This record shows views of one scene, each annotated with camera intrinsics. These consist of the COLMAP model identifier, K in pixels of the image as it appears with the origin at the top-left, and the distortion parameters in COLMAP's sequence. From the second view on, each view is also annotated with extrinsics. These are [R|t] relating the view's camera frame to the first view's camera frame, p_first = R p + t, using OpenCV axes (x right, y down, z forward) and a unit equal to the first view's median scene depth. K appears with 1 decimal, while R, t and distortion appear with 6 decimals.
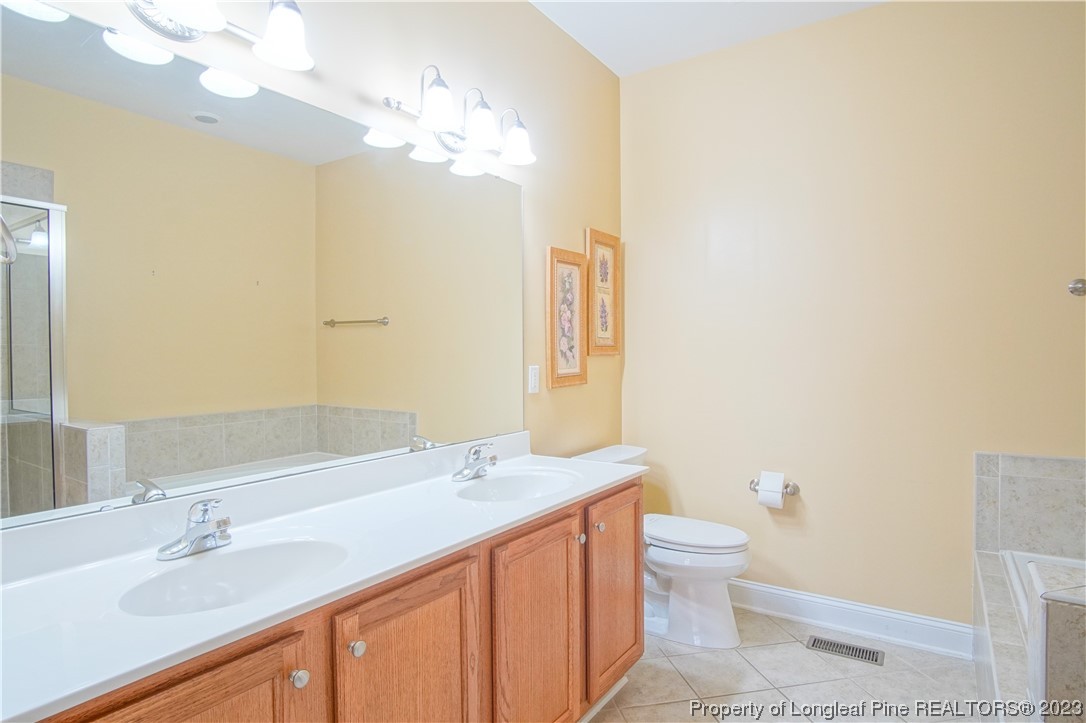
lens RADIAL K [[596.9, 0, 538.0], [0, 596.9, 363.6], [0, 0, 1]] dist [-0.033311, 0.008173]
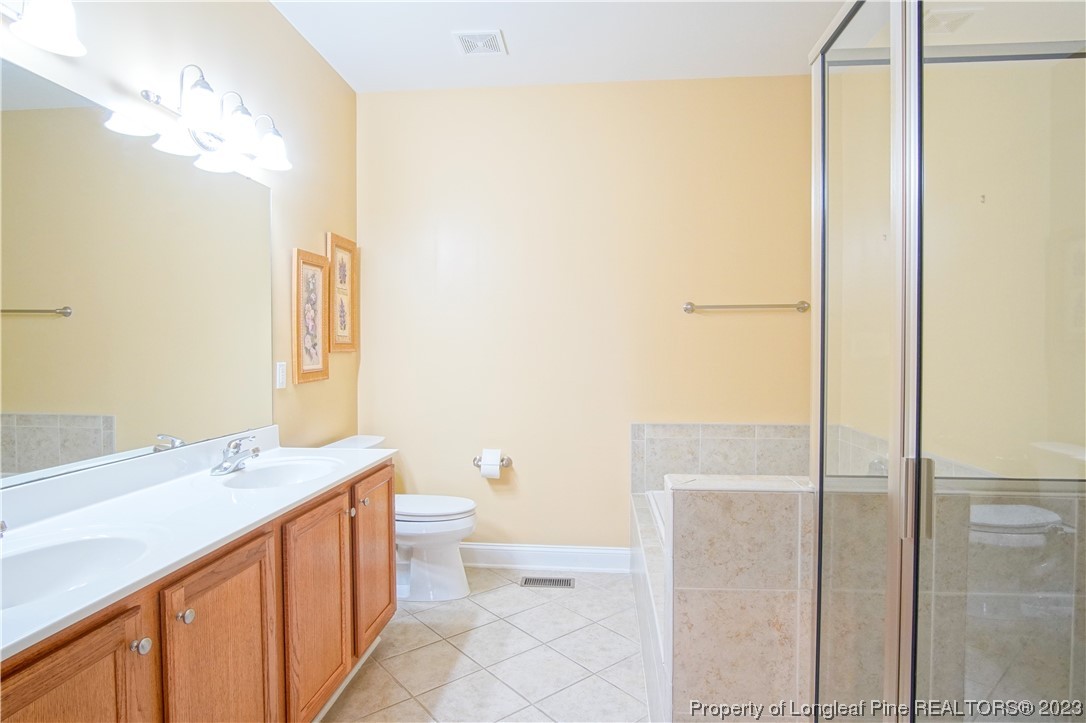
lens RADIAL K [[596.9, 0, 535.1], [0, 596.9, 365.2], [0, 0, 1]] dist [-0.033311, 0.008173]
pose [[0.881715, -0.006481, 0.471738, -0.122133], [0.002300, 0.999953, 0.009439, -0.000101], [-0.471777, -0.007237, 0.881688, -0.139785]]
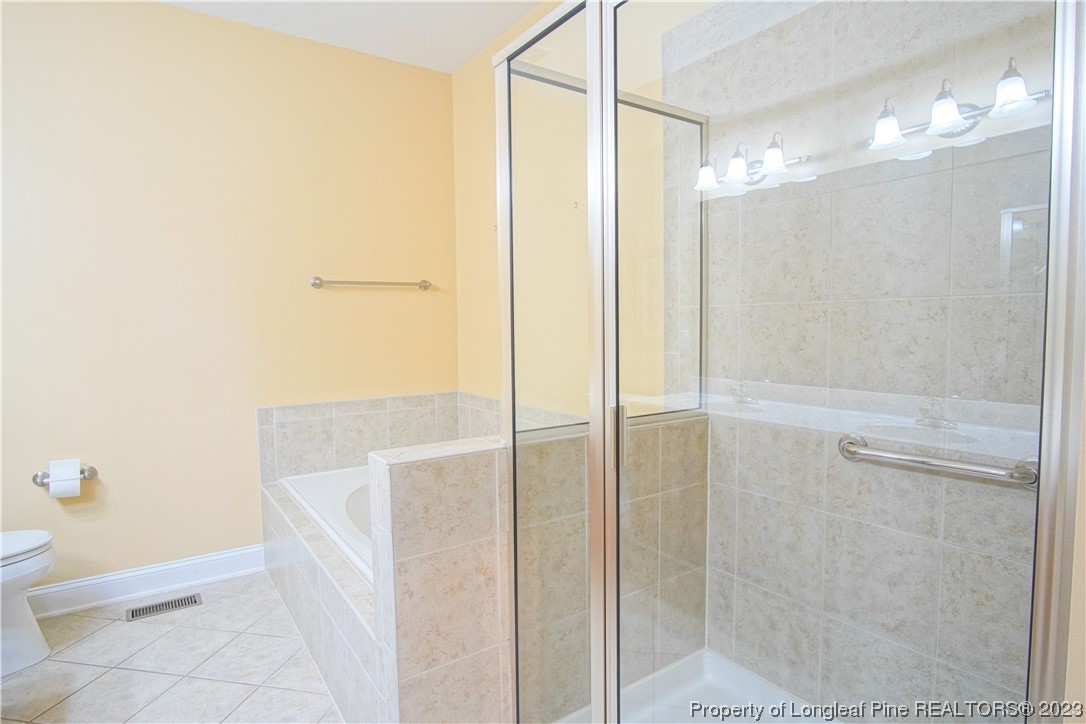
lens RADIAL K [[596.9, 0, 542.9], [0, 596.9, 359.6], [0, 0, 1]] dist [-0.033311, 0.008173]
pose [[0.363169, -0.055076, 0.930094, -0.218283], [0.023854, 0.998474, 0.049811, -0.002205], [-0.931418, 0.004097, 0.363928, -0.040752]]
